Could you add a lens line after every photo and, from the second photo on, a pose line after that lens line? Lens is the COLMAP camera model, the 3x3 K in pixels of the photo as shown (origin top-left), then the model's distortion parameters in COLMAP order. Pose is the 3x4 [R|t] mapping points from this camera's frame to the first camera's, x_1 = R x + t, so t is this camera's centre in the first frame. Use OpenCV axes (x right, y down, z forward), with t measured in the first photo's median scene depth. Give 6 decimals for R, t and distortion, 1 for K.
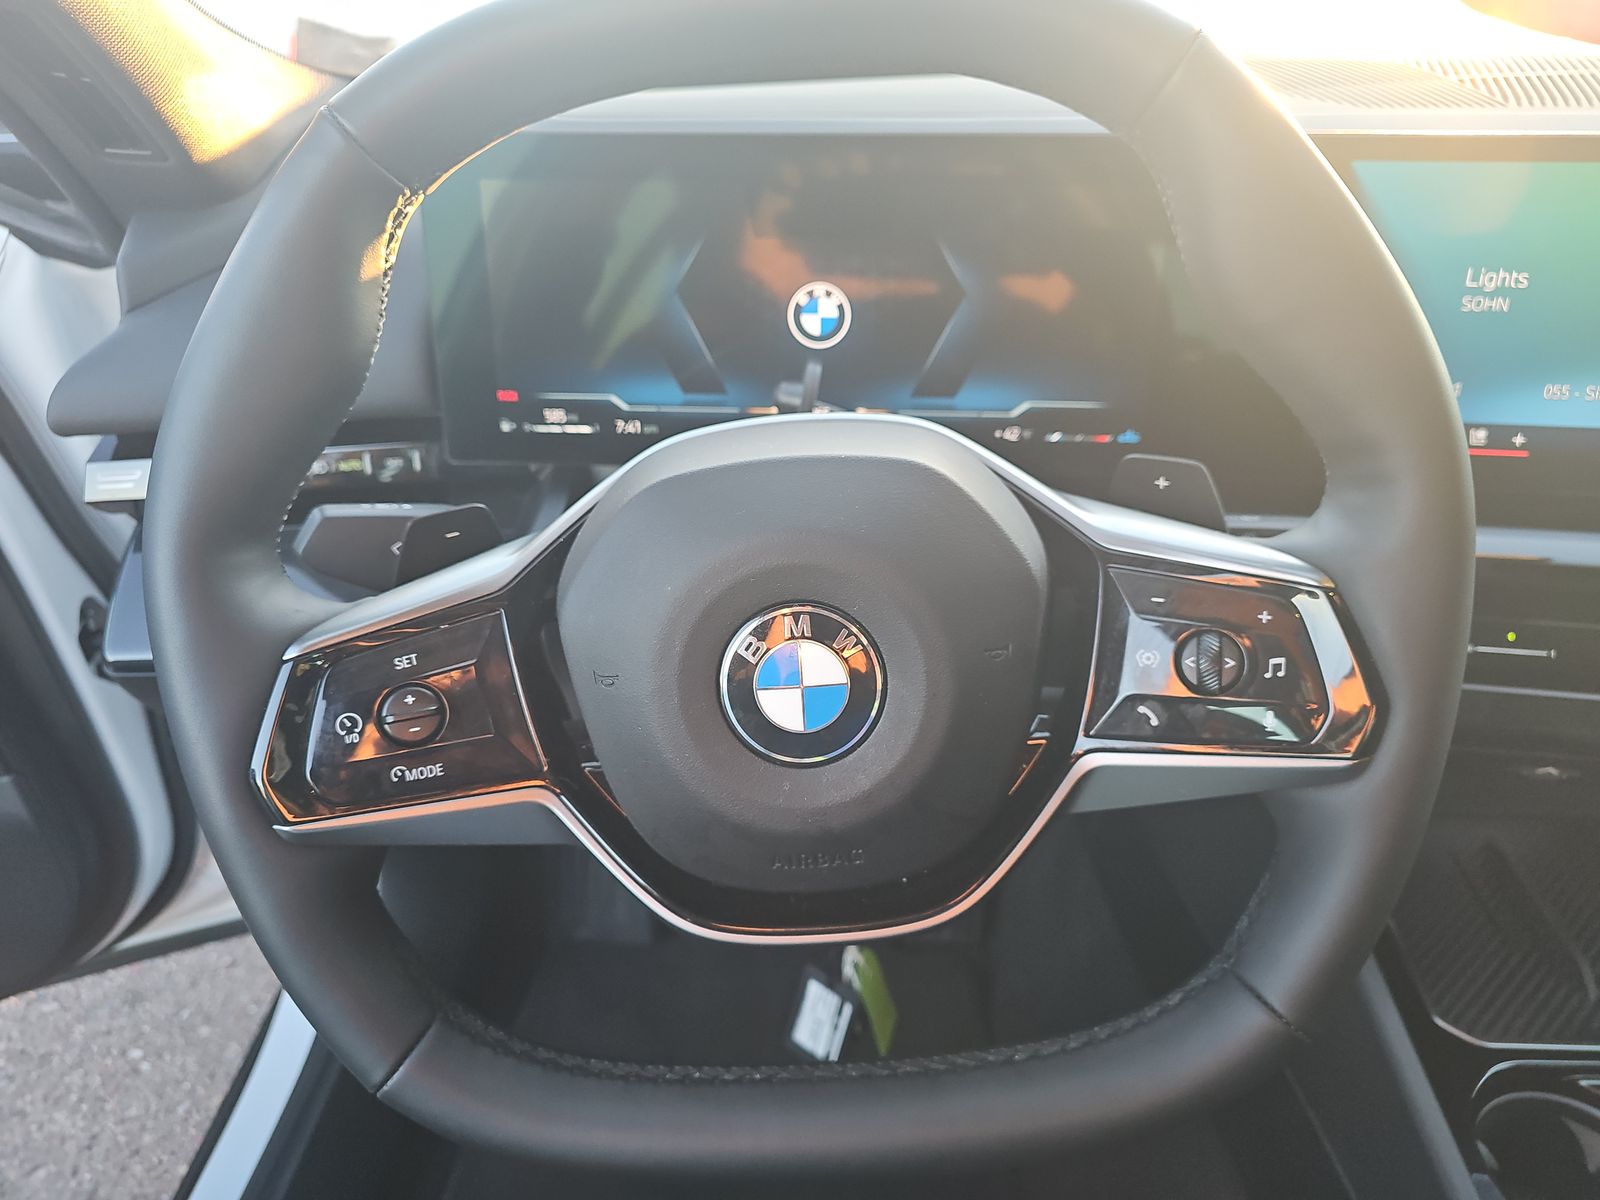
lens RADIAL K [[1072.2, 0, 800.0], [0, 1072.2, 600.0], [0, 0, 1]] dist [0.058284, 0.000349]
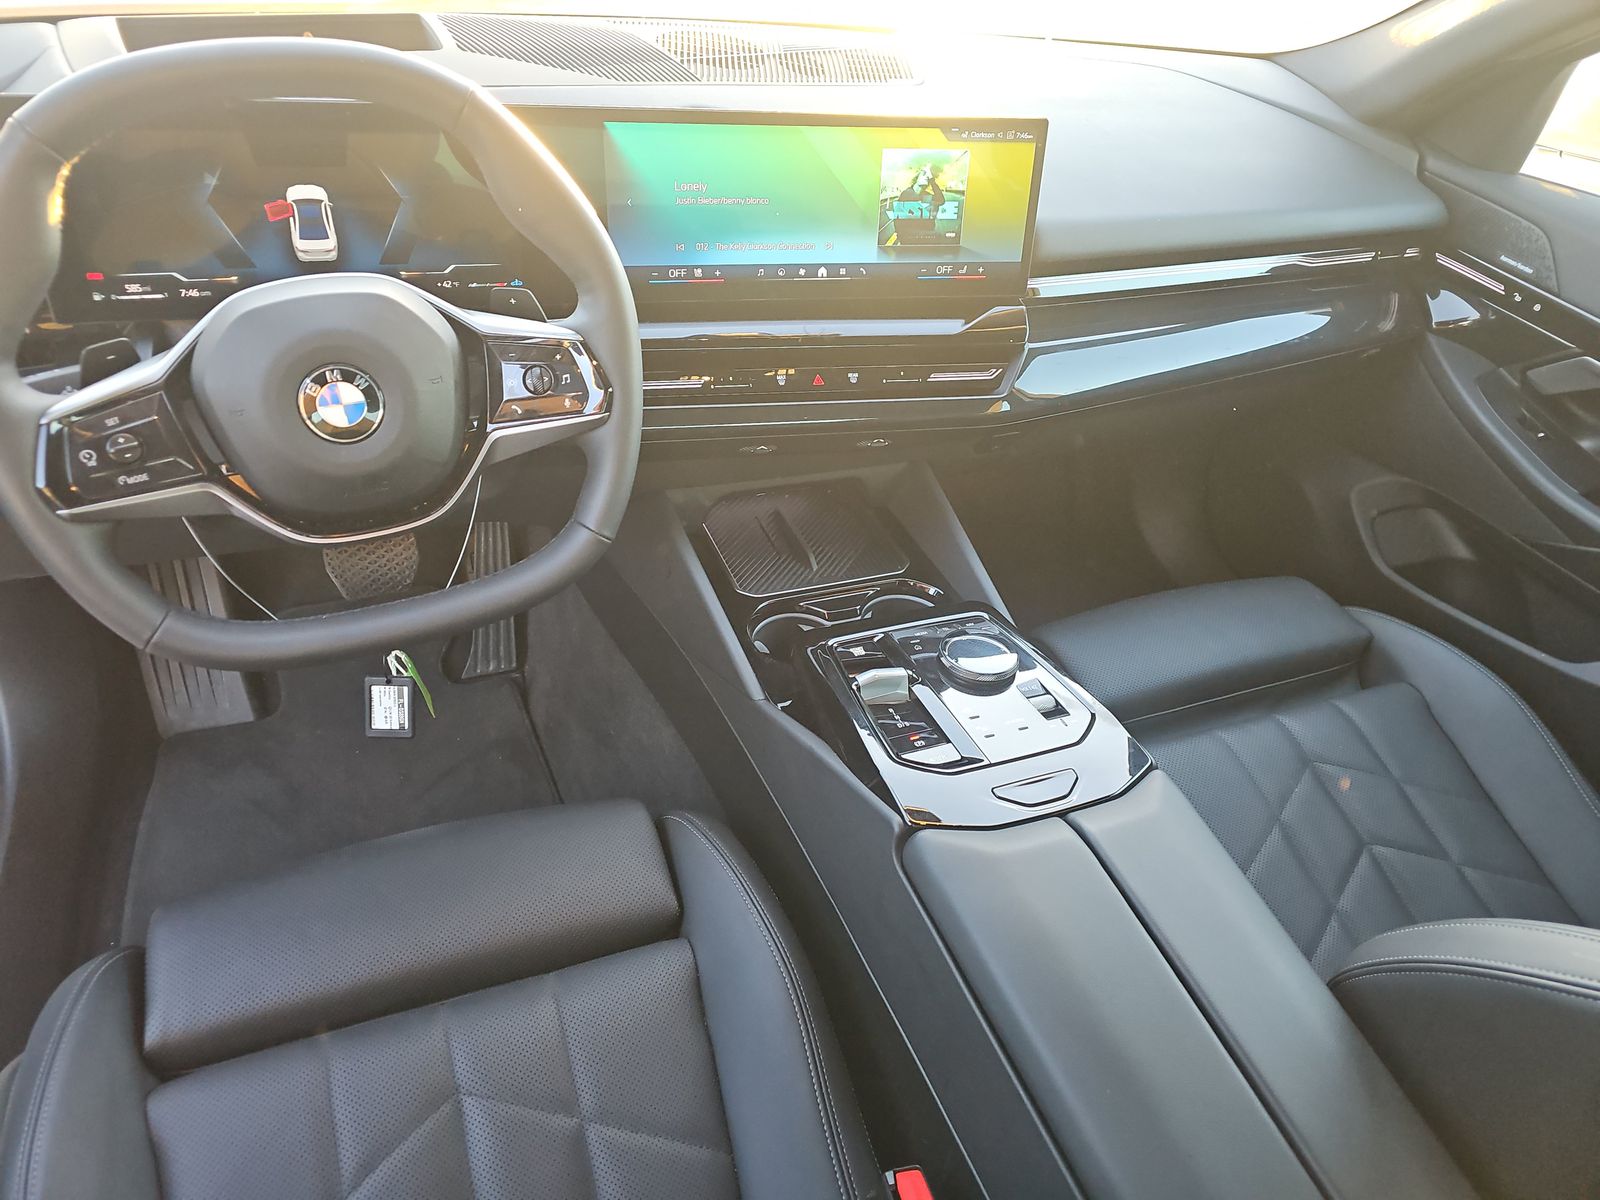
lens RADIAL K [[1051.1, 0, 800.0], [0, 1051.1, 600.0], [0, 0, 1]] dist [0.036431, -0.000468]
pose [[0.902977, -0.183224, 0.388666, -0.059809], [0.133858, 0.979468, 0.150748, 0.236425], [-0.408306, -0.084096, 0.908963, -1.188028]]
